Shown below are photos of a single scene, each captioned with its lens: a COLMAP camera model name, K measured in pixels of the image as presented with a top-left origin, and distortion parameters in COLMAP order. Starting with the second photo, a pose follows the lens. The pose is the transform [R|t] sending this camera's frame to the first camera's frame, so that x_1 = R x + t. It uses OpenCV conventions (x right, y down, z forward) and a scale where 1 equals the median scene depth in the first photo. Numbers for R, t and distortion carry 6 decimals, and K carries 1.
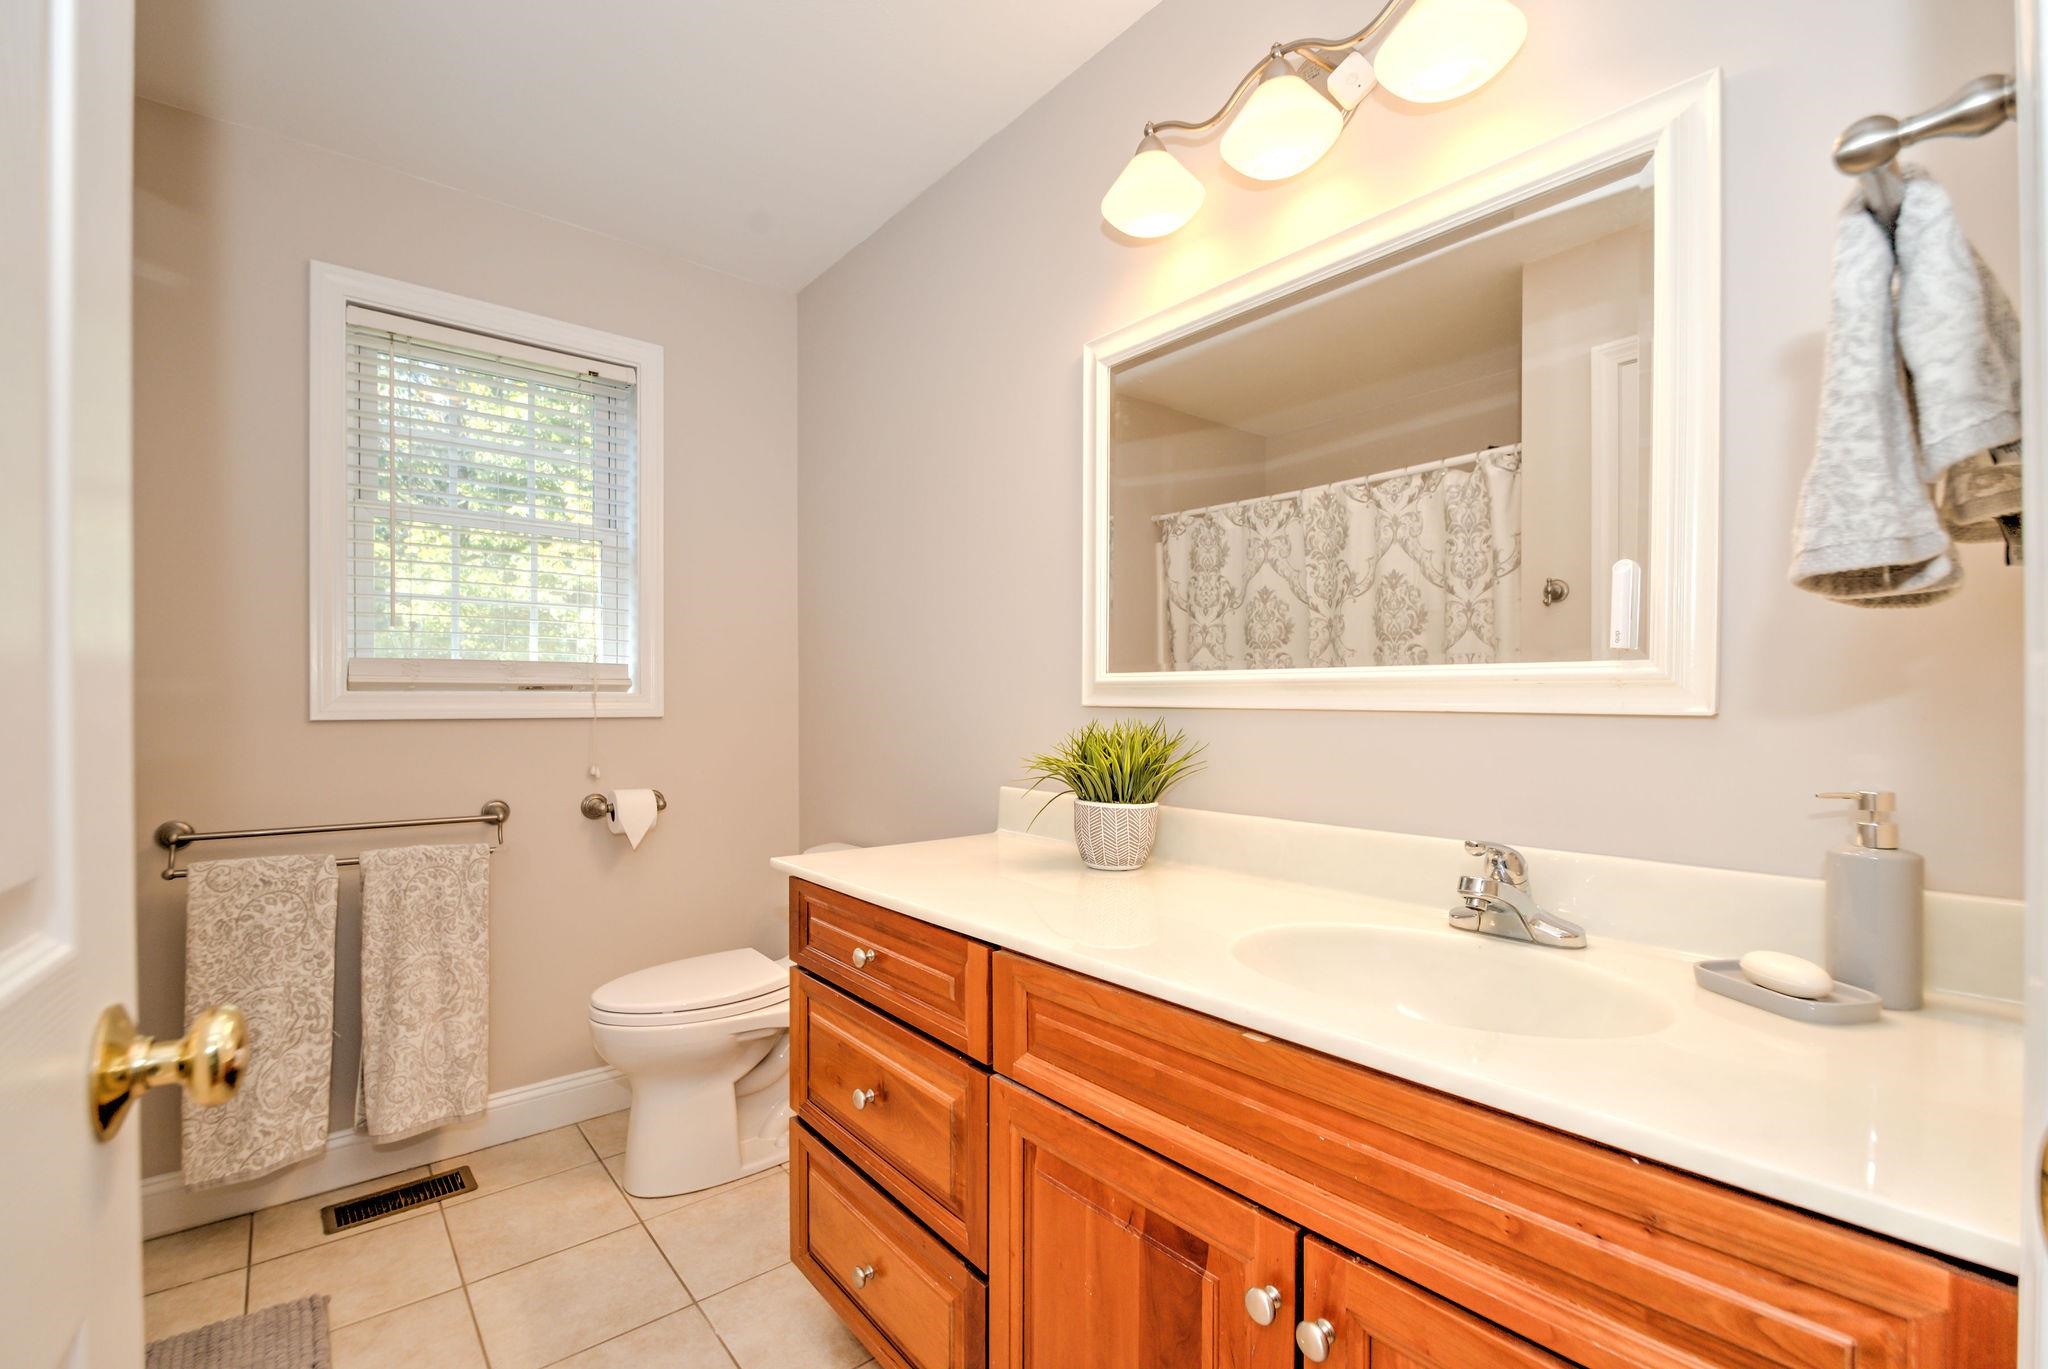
lens RADIAL K [[891.9, 0, 1027.1], [0, 891.9, 693.1], [0, 0, 1]] dist [-0.012201, -0.001559]
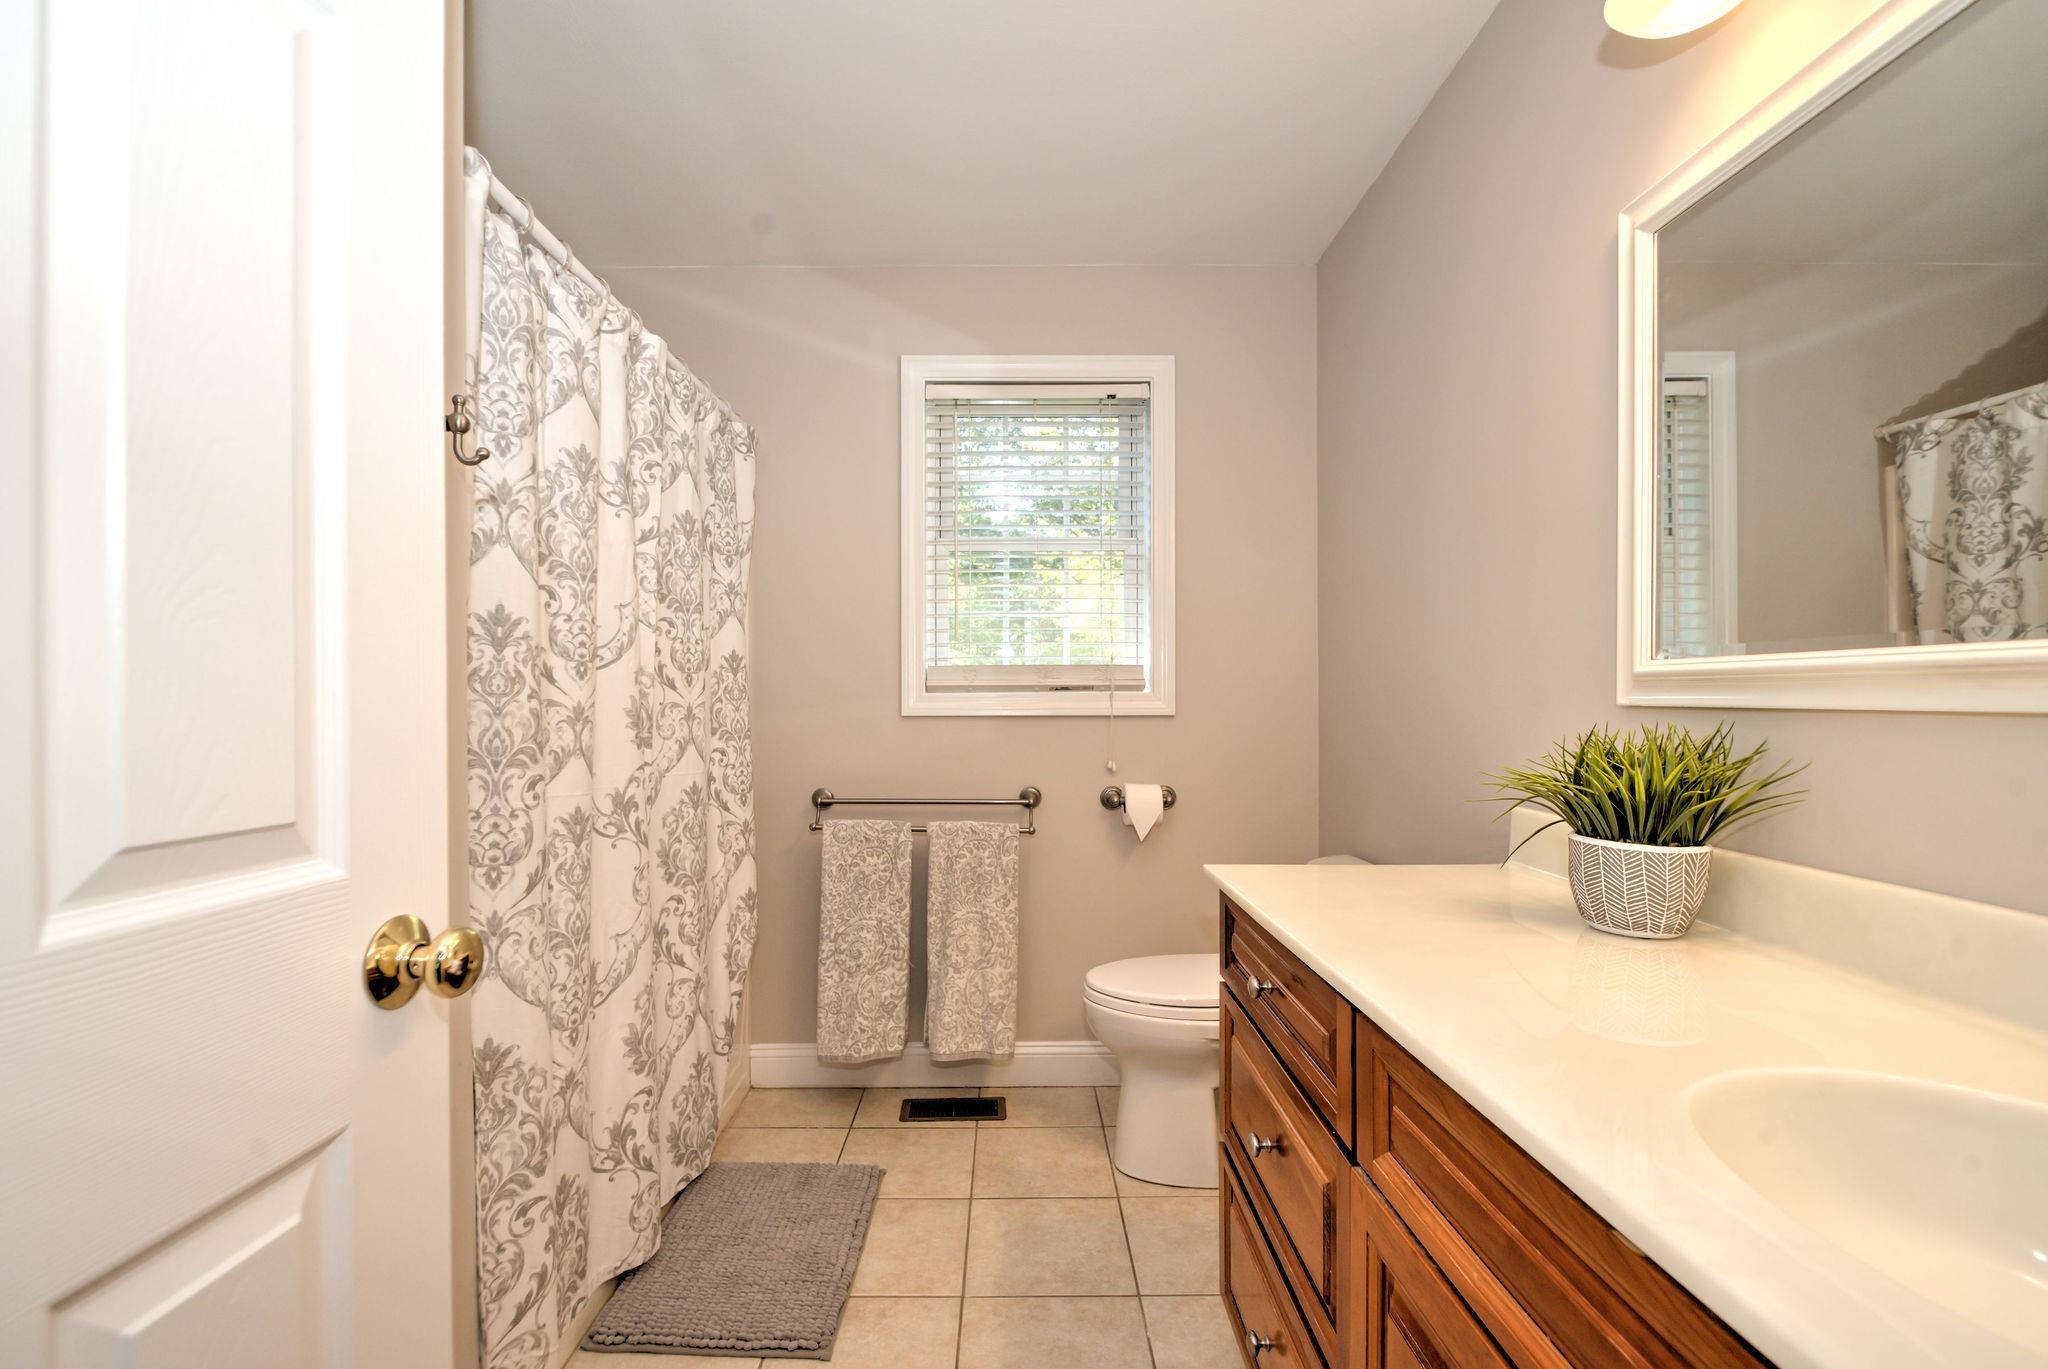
lens RADIAL K [[891.9, 0, 1019.0], [0, 891.9, 697.0], [0, 0, 1]] dist [-0.012201, -0.001559]
pose [[0.768570, -0.004615, -0.639749, 0.149237], [0.008343, 0.999961, 0.002810, 0.001289], [0.639711, -0.007497, 0.768579, 0.120795]]
